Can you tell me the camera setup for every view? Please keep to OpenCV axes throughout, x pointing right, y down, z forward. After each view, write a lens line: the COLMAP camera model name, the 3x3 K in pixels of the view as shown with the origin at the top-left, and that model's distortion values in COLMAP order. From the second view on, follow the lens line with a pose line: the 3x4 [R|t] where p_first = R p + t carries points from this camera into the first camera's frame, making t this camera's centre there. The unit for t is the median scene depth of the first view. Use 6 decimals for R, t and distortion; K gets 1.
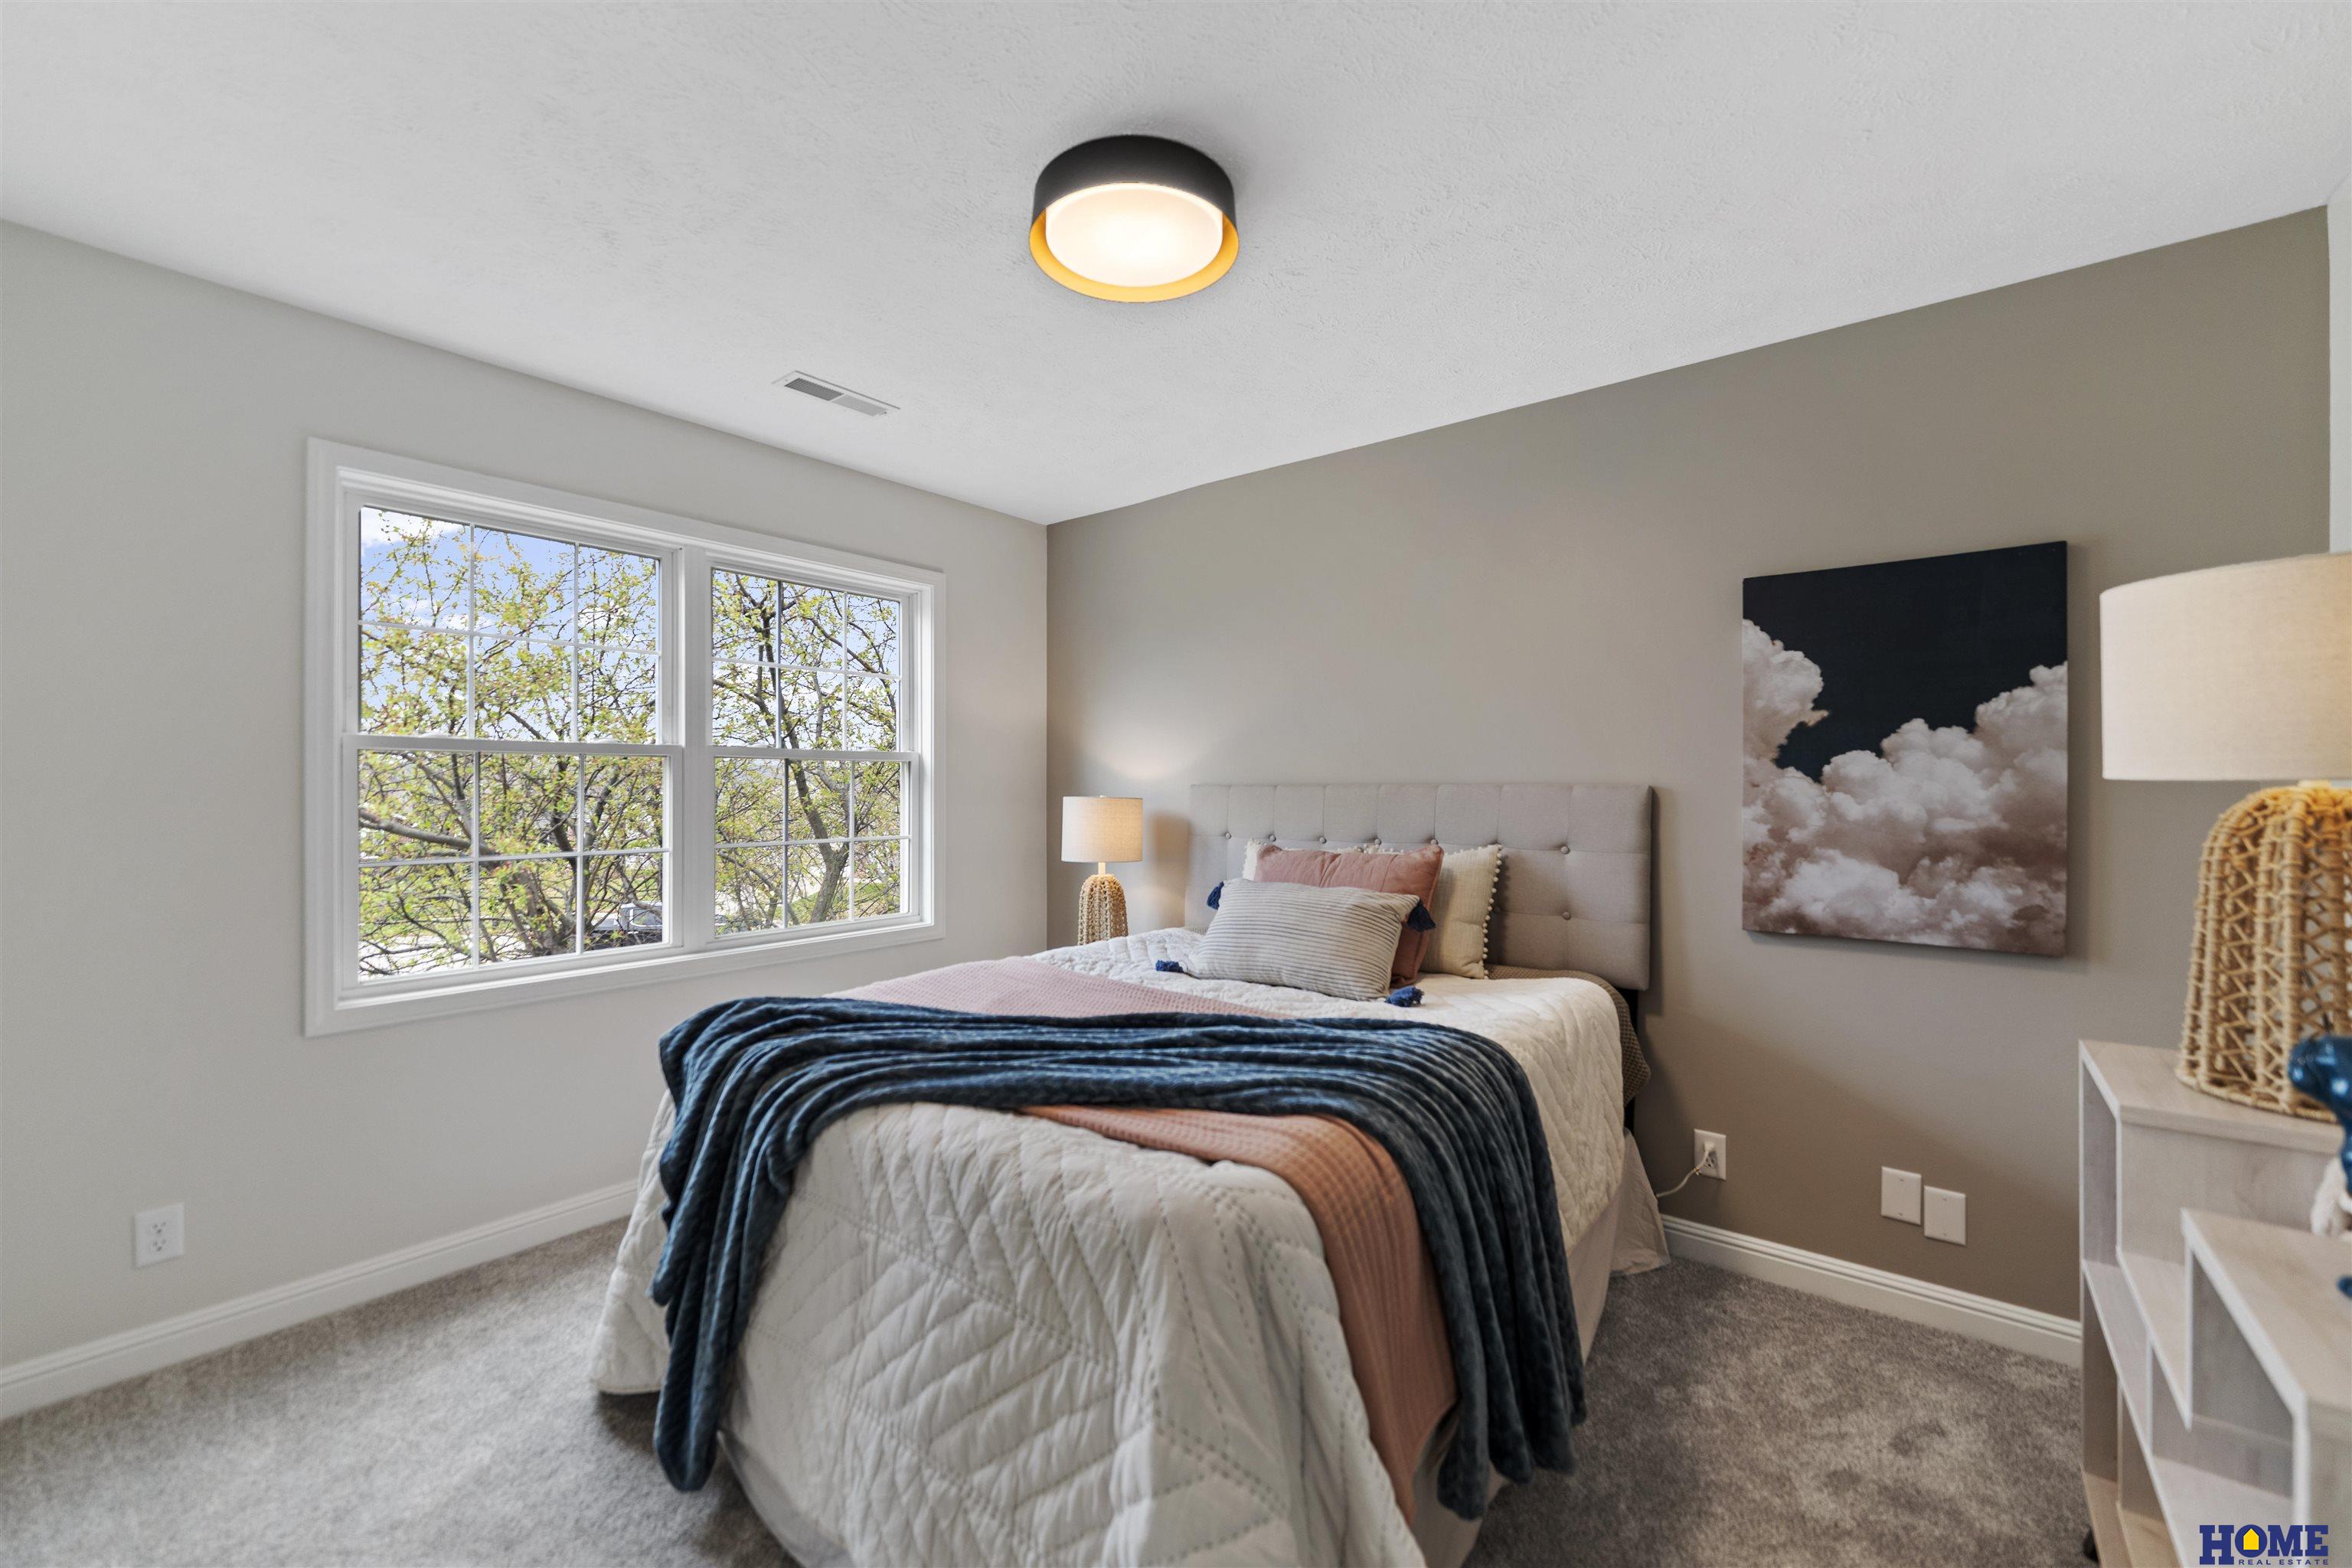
lens RADIAL K [[936.2, 0, 1164.7], [0, 936.2, 781.3], [0, 0, 1]] dist [0.000973, -0.000429]
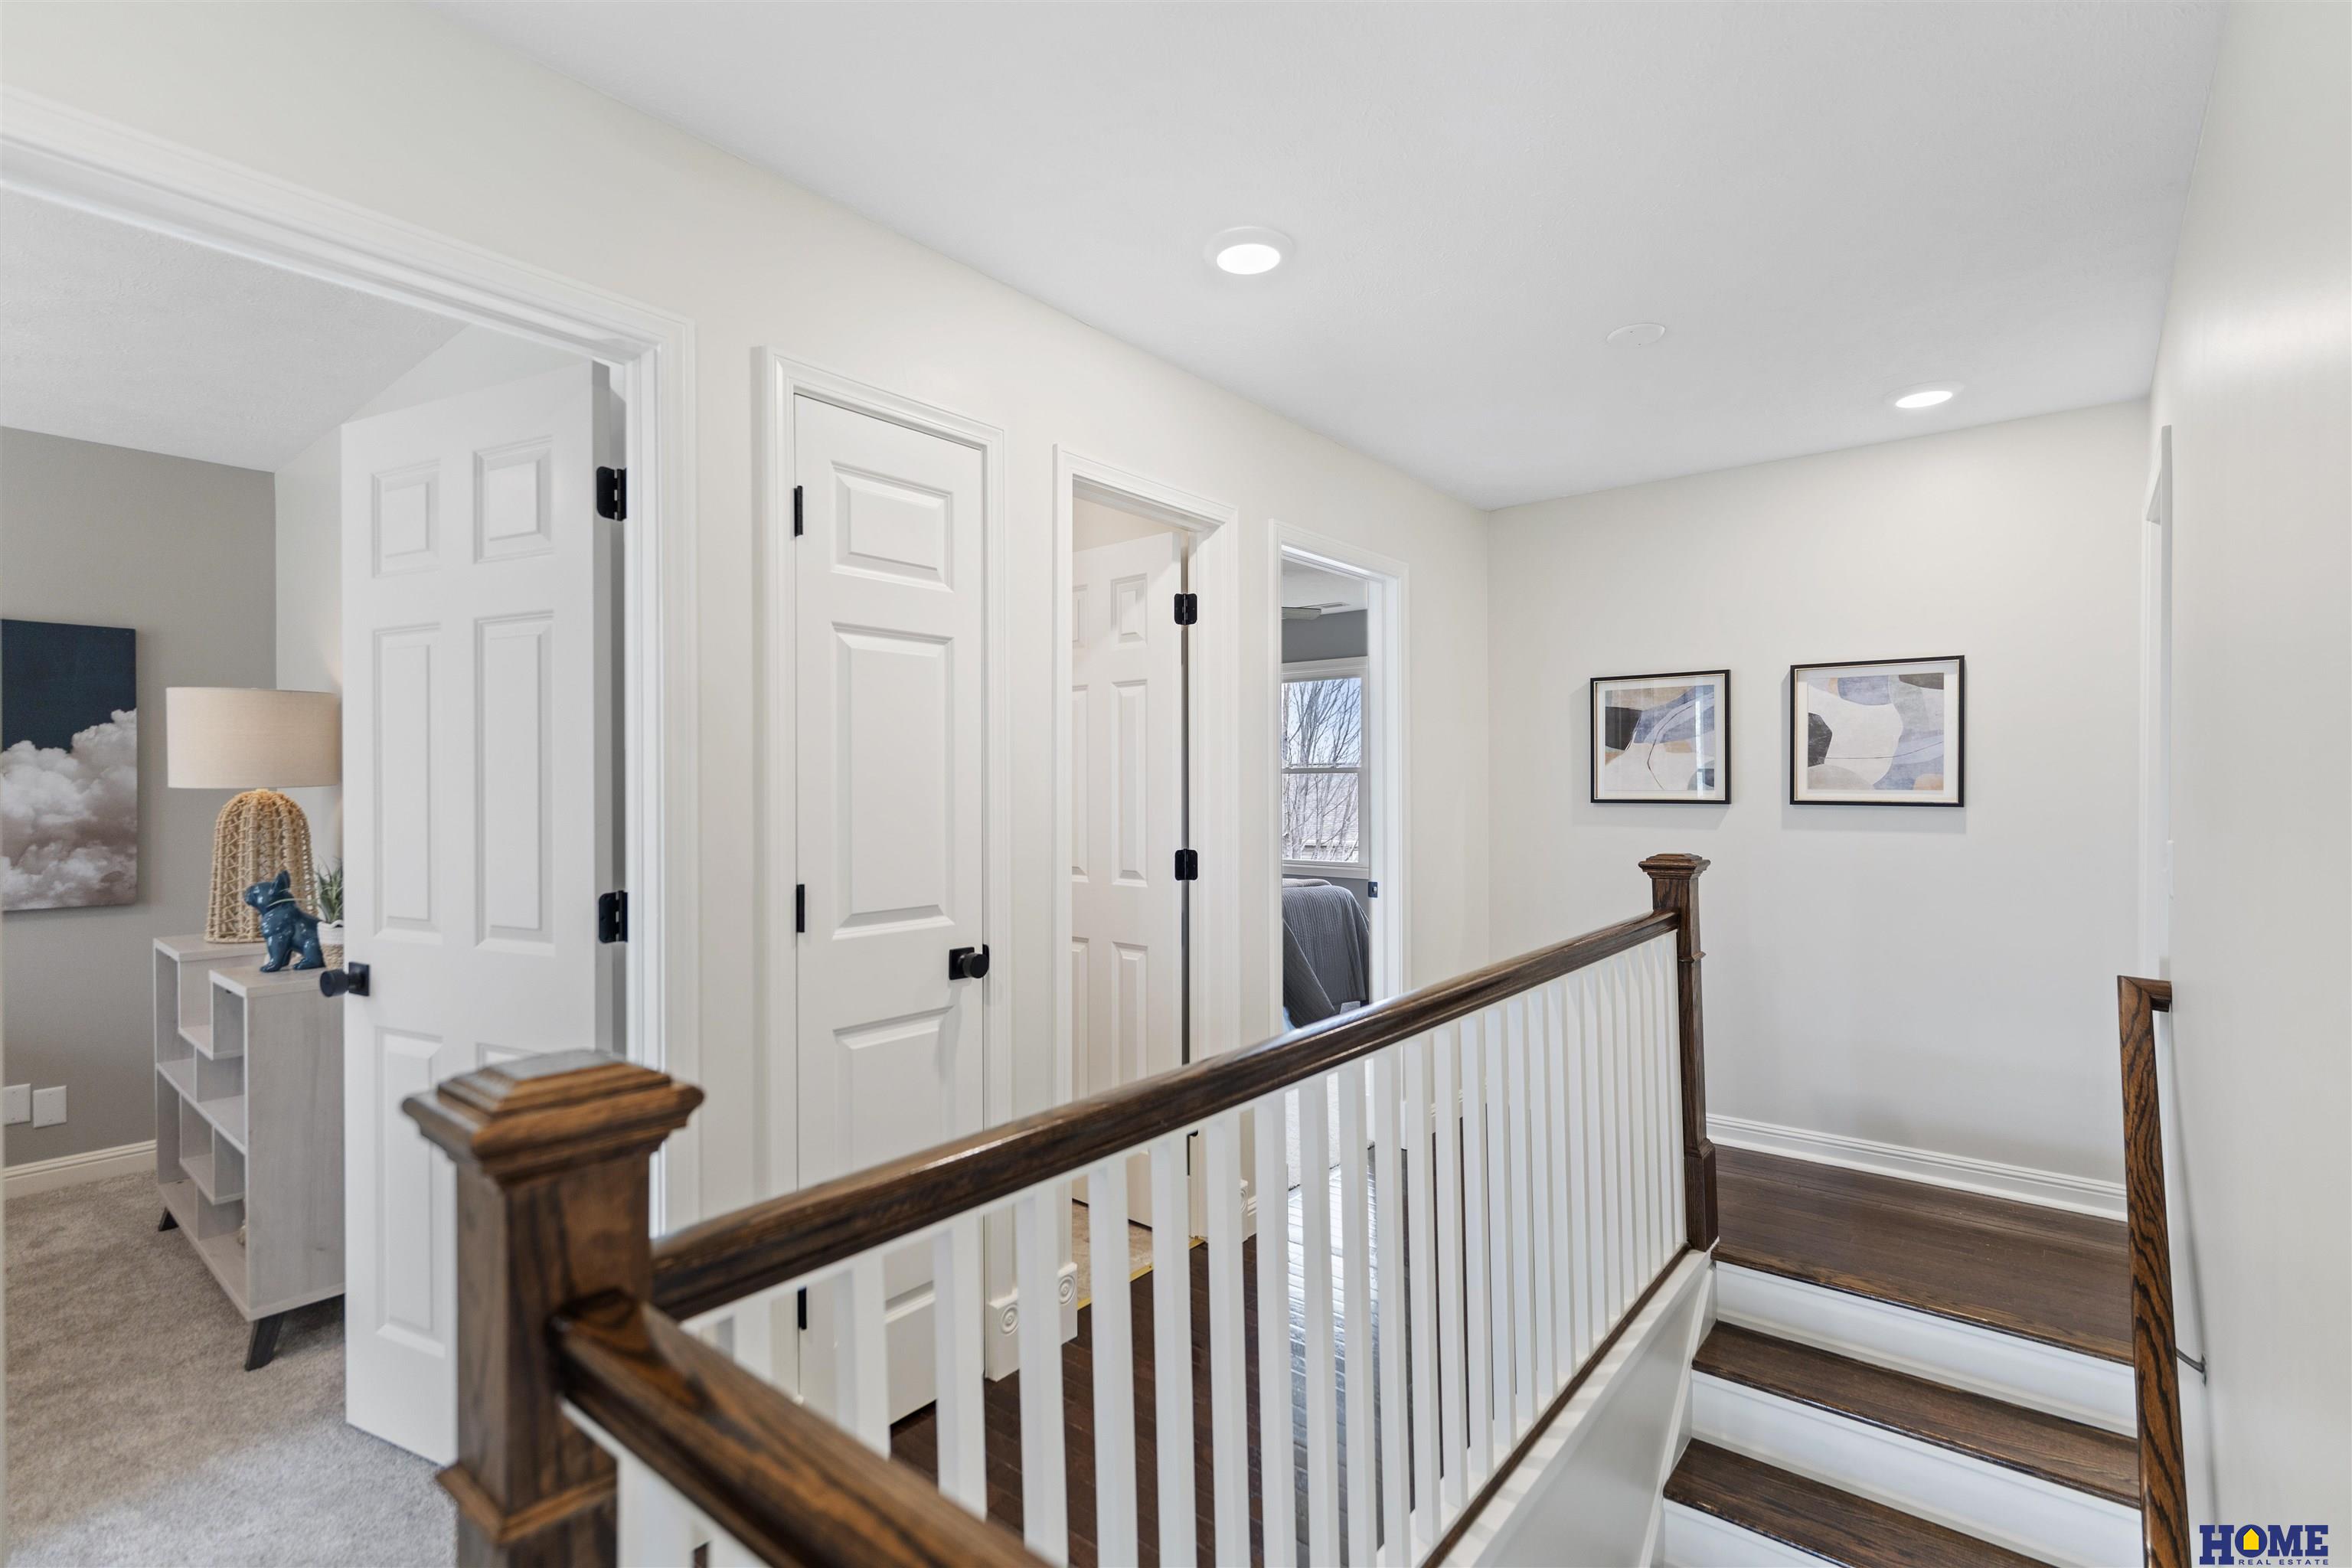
lens RADIAL K [[1096.2, 0, 1167.3], [0, 1096.2, 788.9], [0, 0, 1]] dist [-0.005192, 0.000193]
pose [[0.014858, -0.006551, 0.999868, -0.751270], [-0.001531, 0.999977, 0.006575, -0.011534], [-0.999888, -0.001629, 0.014848, -0.671266]]
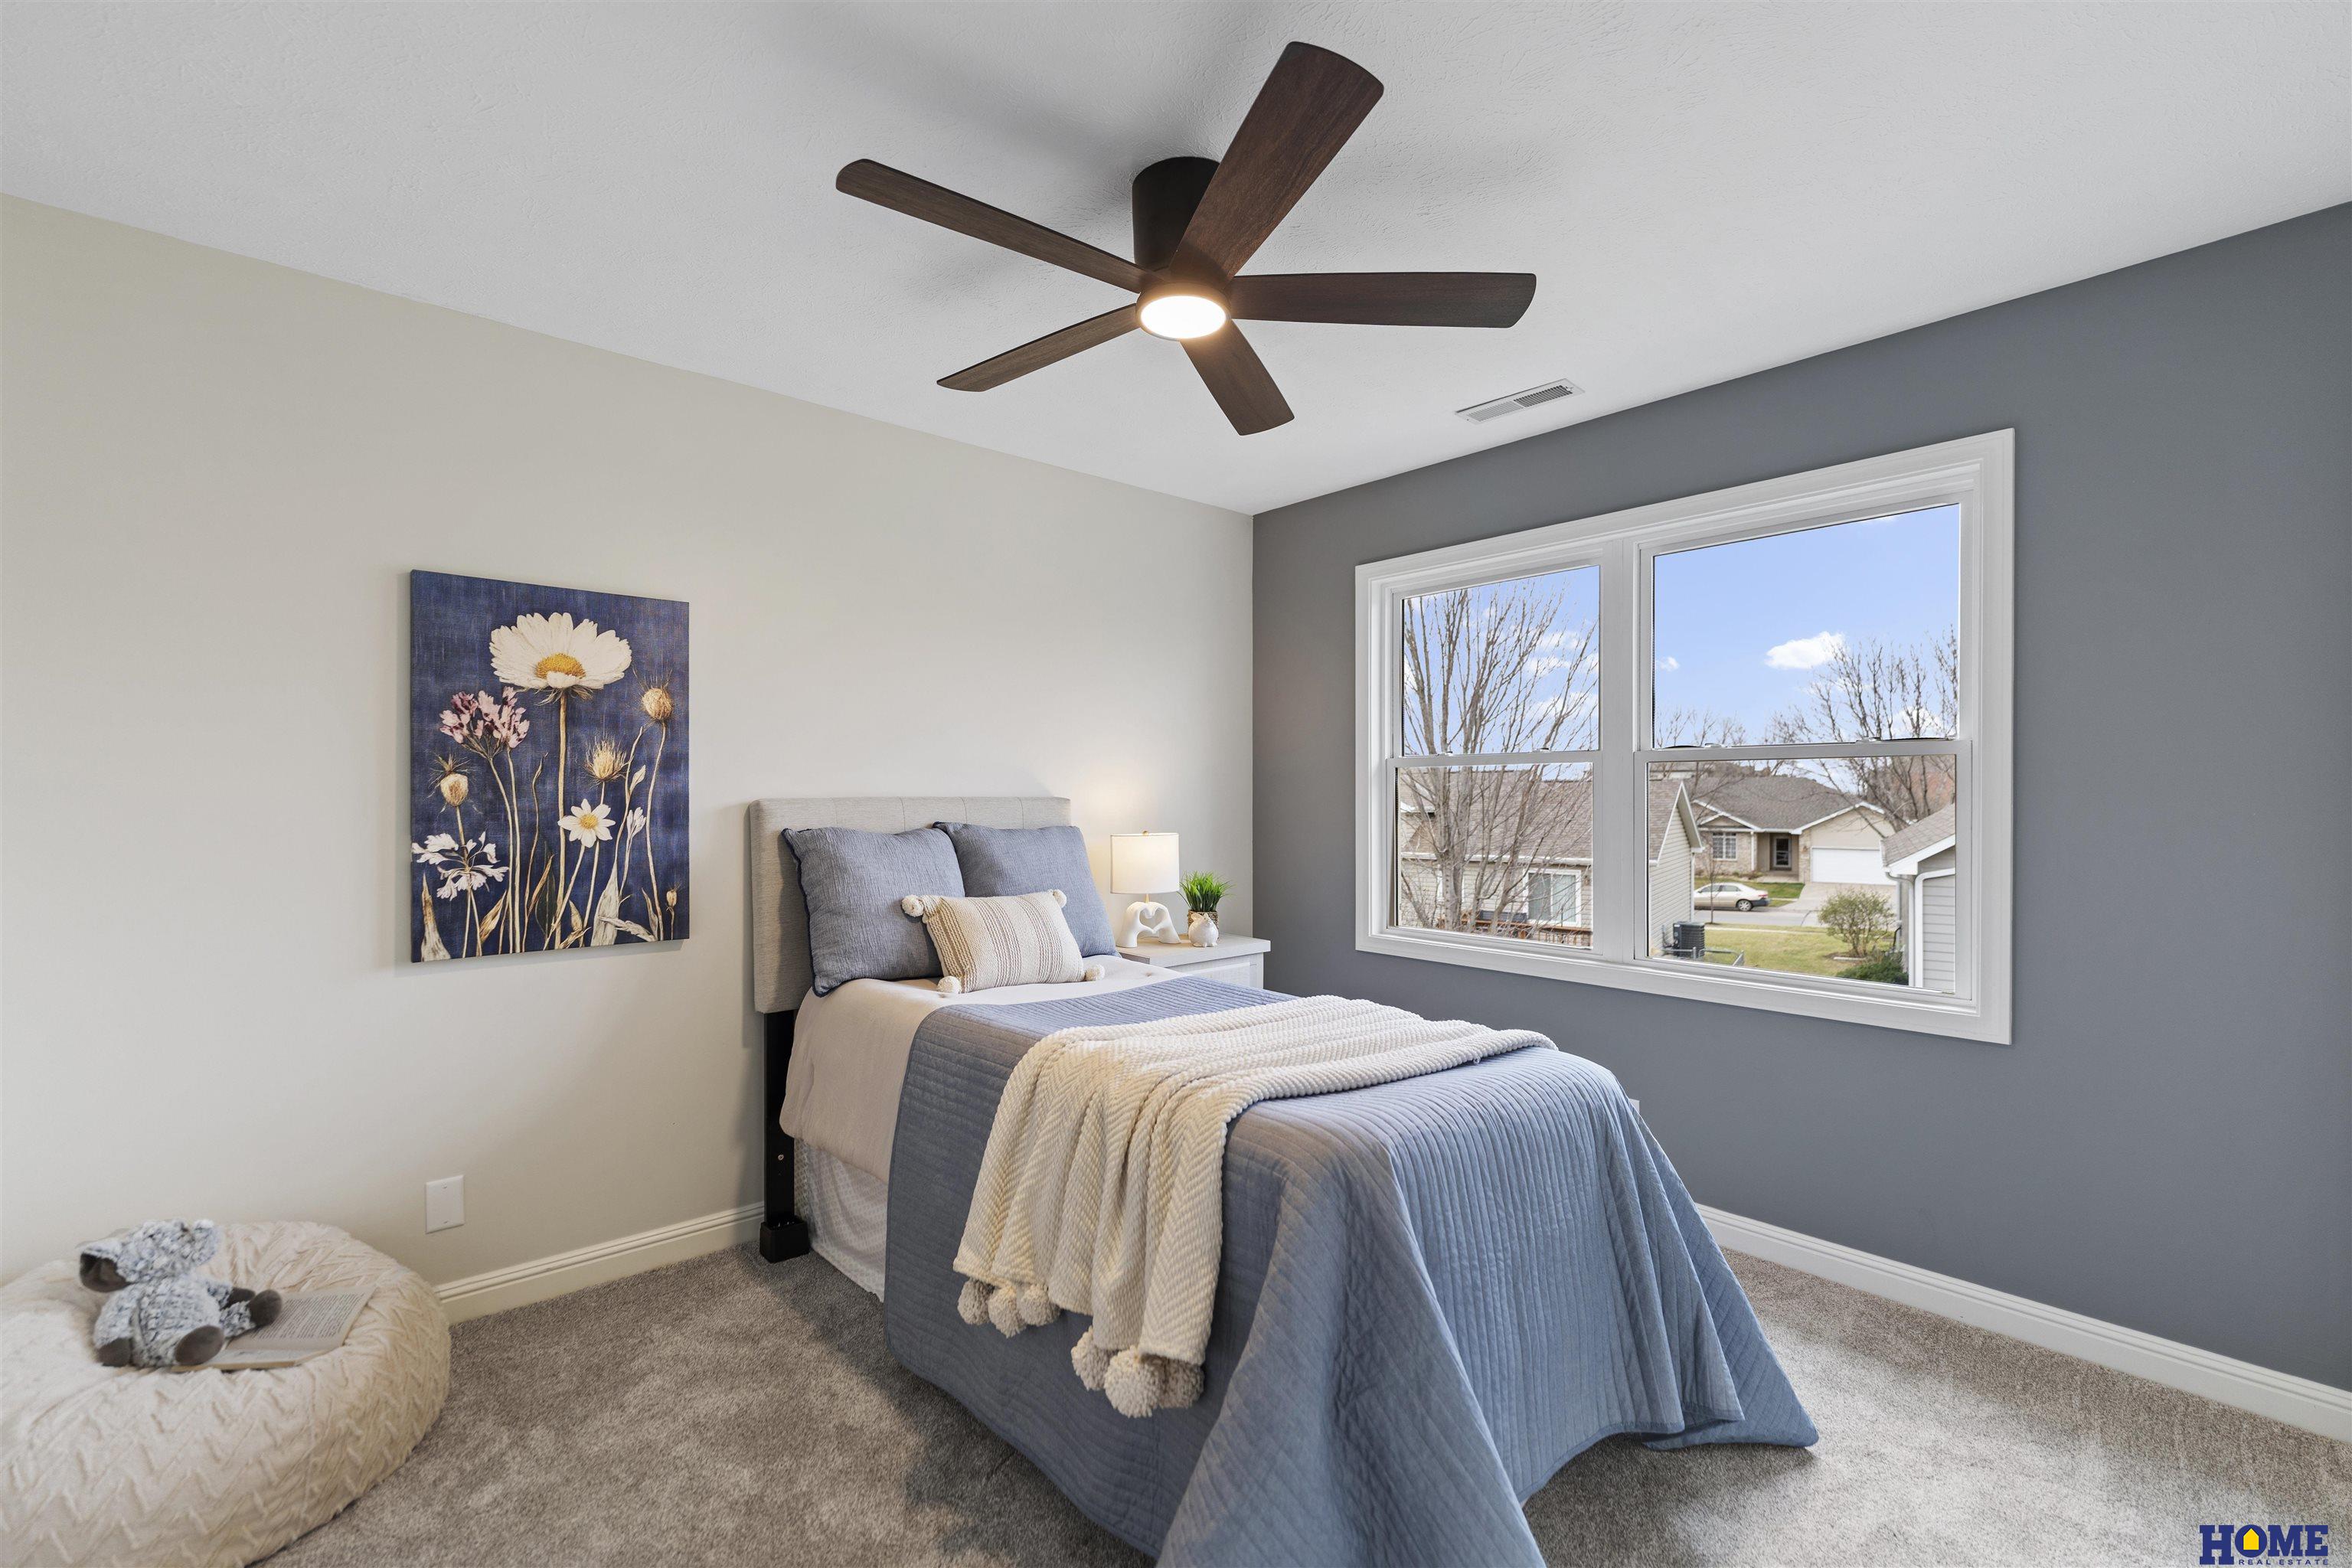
lens RADIAL K [[1004.6, 0, 1161.3], [0, 1004.6, 783.5], [0, 0, 1]] dist [-0.001217, -0.000231]
pose [[0.185148, 0.009997, 0.982660, 1.055149], [0.004106, 0.999932, -0.010946, 0.014408], [-0.982702, 0.006062, 0.185095, -0.864130]]
